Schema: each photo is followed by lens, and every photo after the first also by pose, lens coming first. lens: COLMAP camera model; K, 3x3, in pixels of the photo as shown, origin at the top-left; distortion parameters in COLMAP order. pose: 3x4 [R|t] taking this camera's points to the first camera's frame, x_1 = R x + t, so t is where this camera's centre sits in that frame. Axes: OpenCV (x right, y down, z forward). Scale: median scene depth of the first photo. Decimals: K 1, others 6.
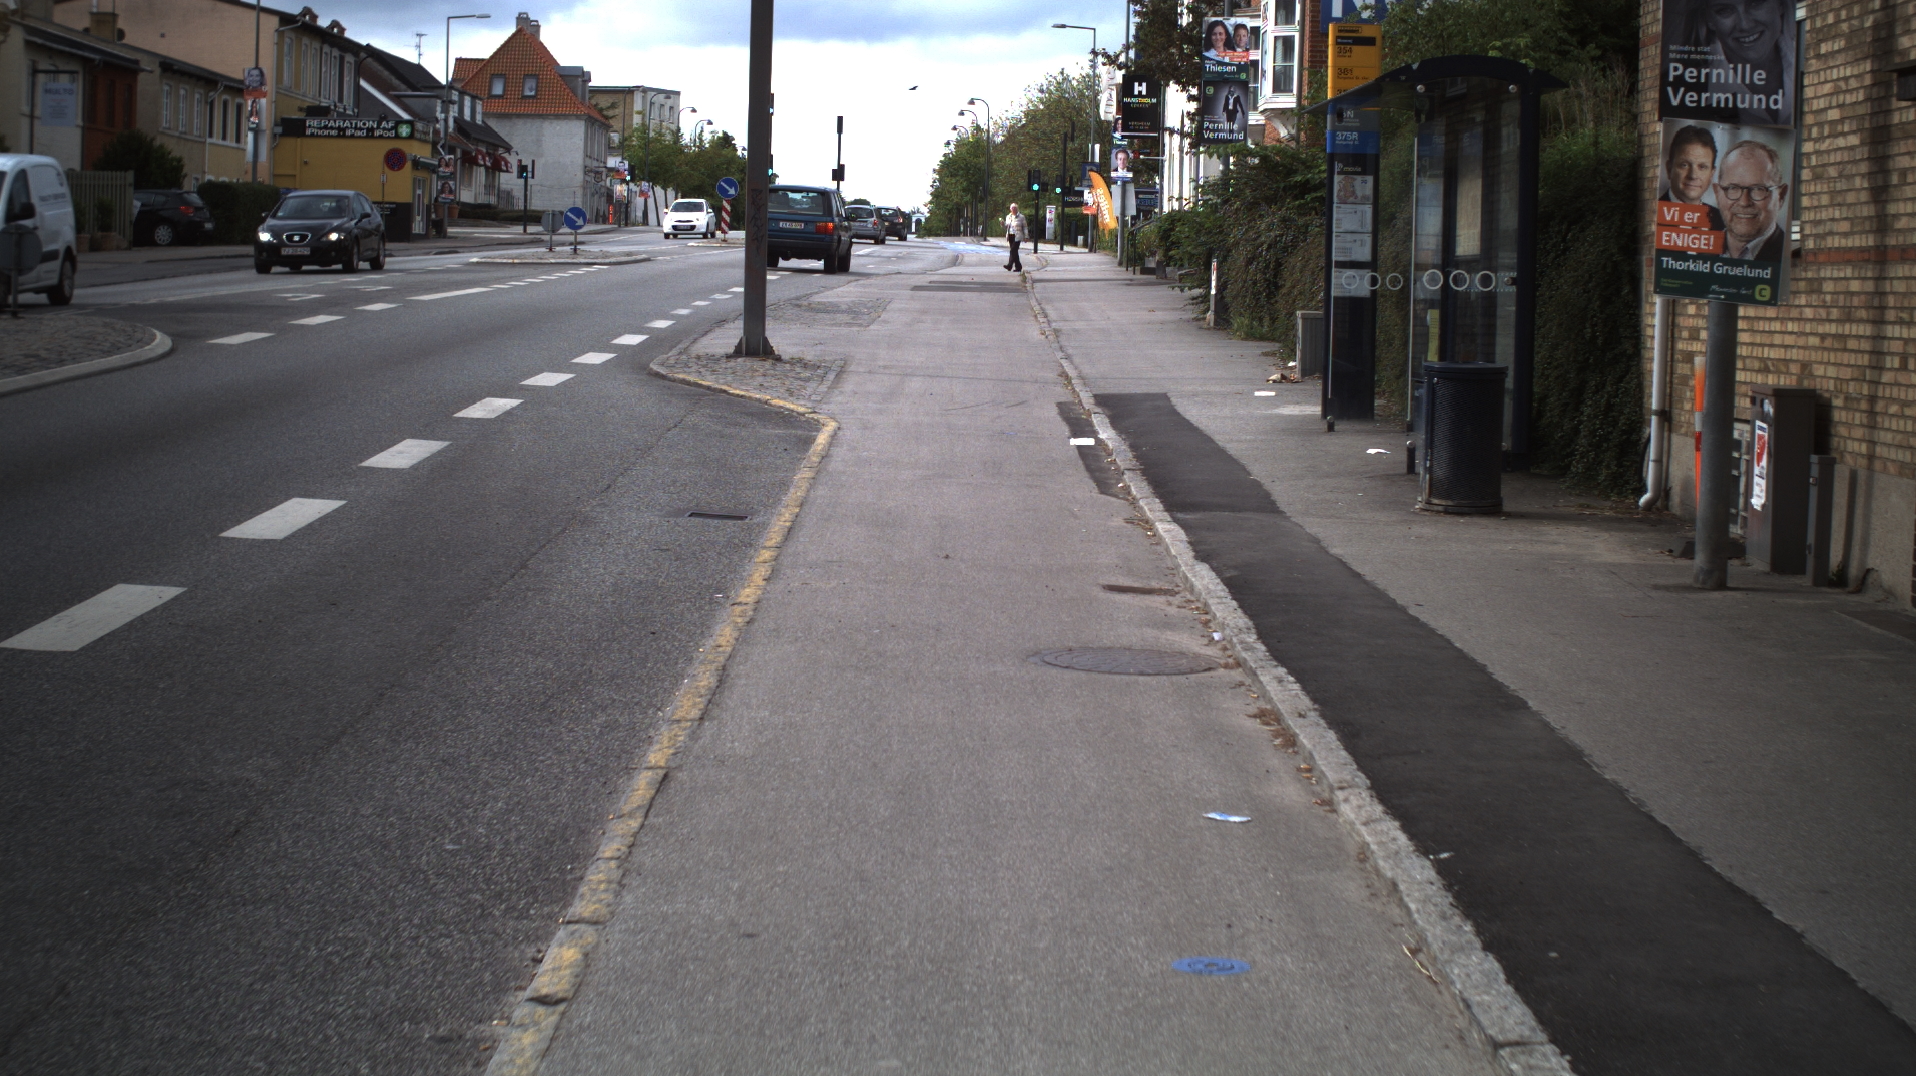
lens RADIAL K [[3430.0, 0, 958.0], [0, 3430.0, 538.0], [0, 0, 1]] dist [-0.289344, 0.330467]
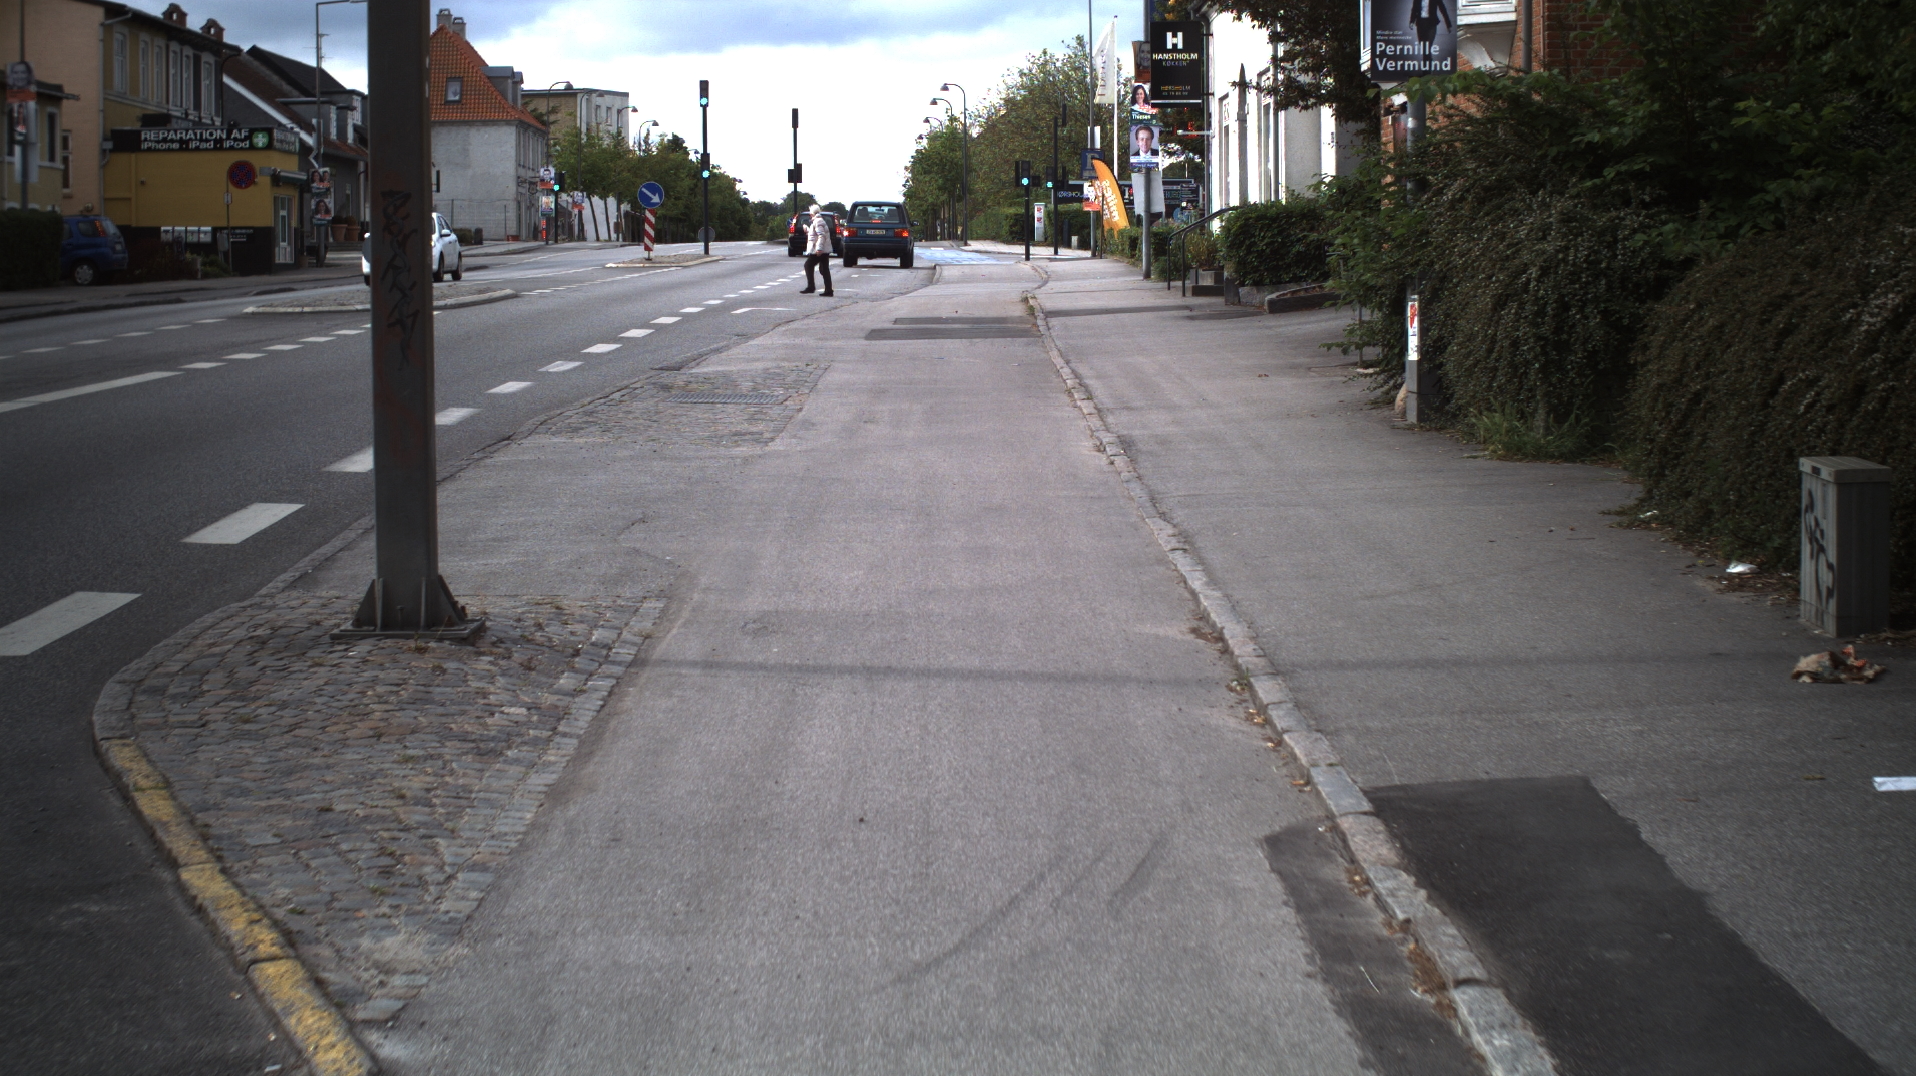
lens RADIAL K [[3430.0, 0, 958.0], [0, 3430.0, 538.0], [0, 0, 1]] dist [-0.289344, 0.330467]
pose [[0.999390, -0.034735, 0.003609, 0.000319], [0.034735, 0.999397, 0.000214, -0.023245], [-0.003614, -0.000088, 0.999993, 0.235109]]
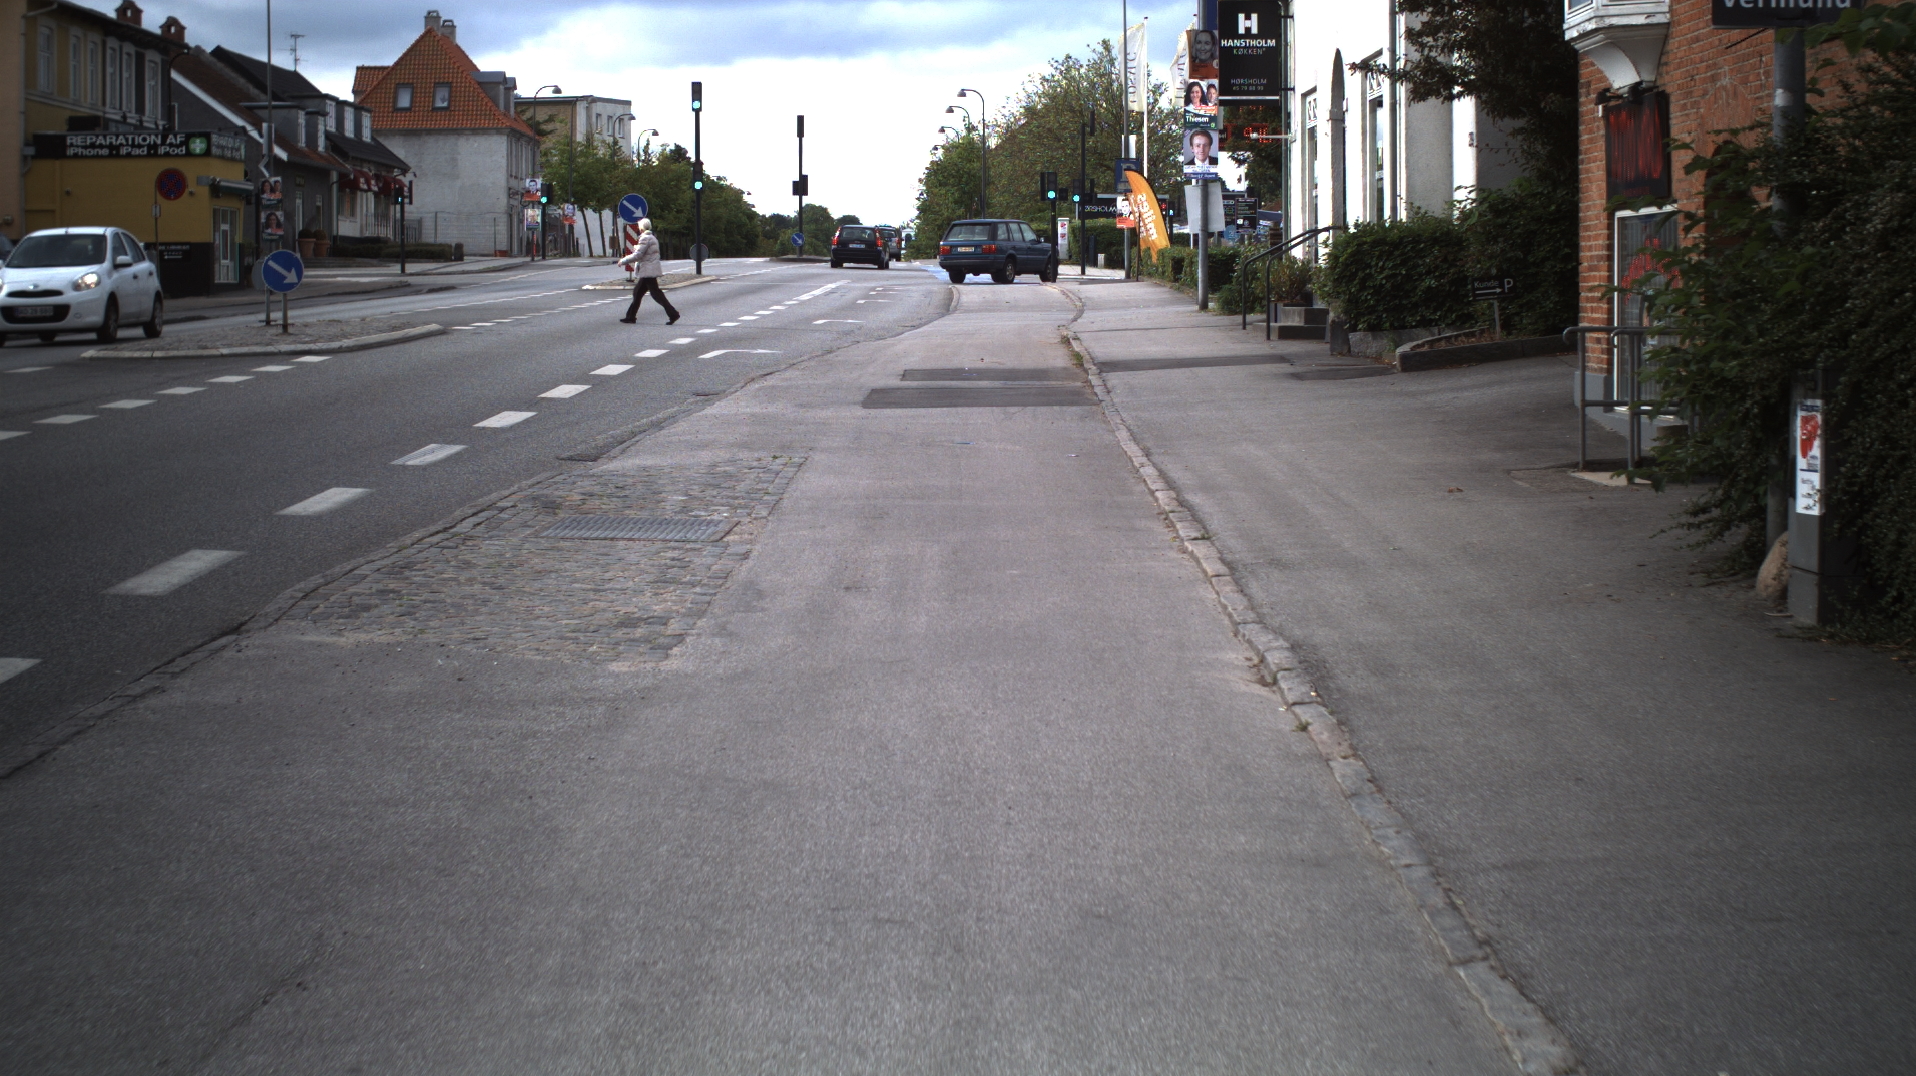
lens RADIAL K [[3430.0, 0, 958.0], [0, 3430.0, 538.0], [0, 0, 1]] dist [-0.289344, 0.330467]
pose [[0.999518, -0.031032, -0.000147, -0.000364], [0.031032, 0.999511, -0.003797, -0.035404], [0.000264, 0.003790, 0.999993, 0.352324]]
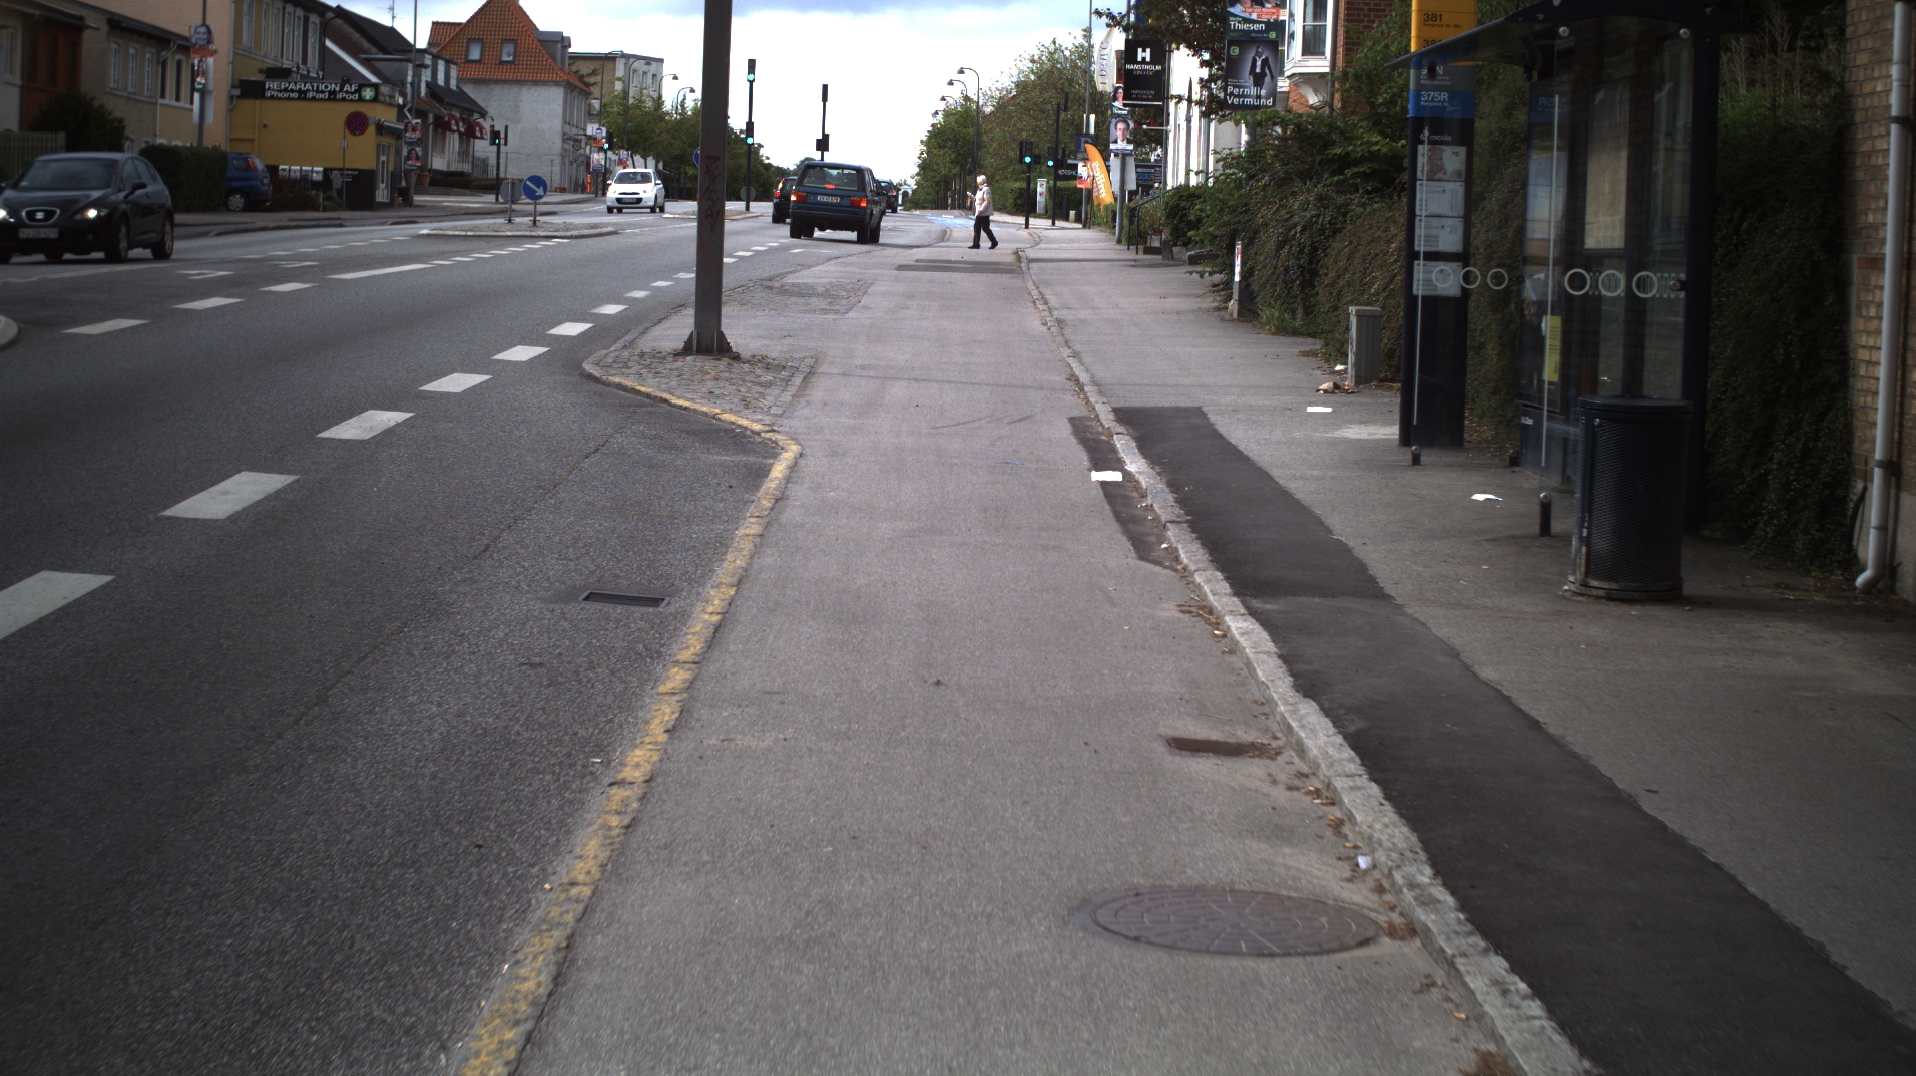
lens RADIAL K [[3430.0, 0, 958.0], [0, 3430.0, 538.0], [0, 0, 1]] dist [-0.289344, 0.330467]
pose [[0.999943, 0.009596, 0.004781, -0.000528], [-0.009634, 0.999922, 0.008001, -0.005701], [-0.004703, -0.008047, 0.999957, 0.058910]]
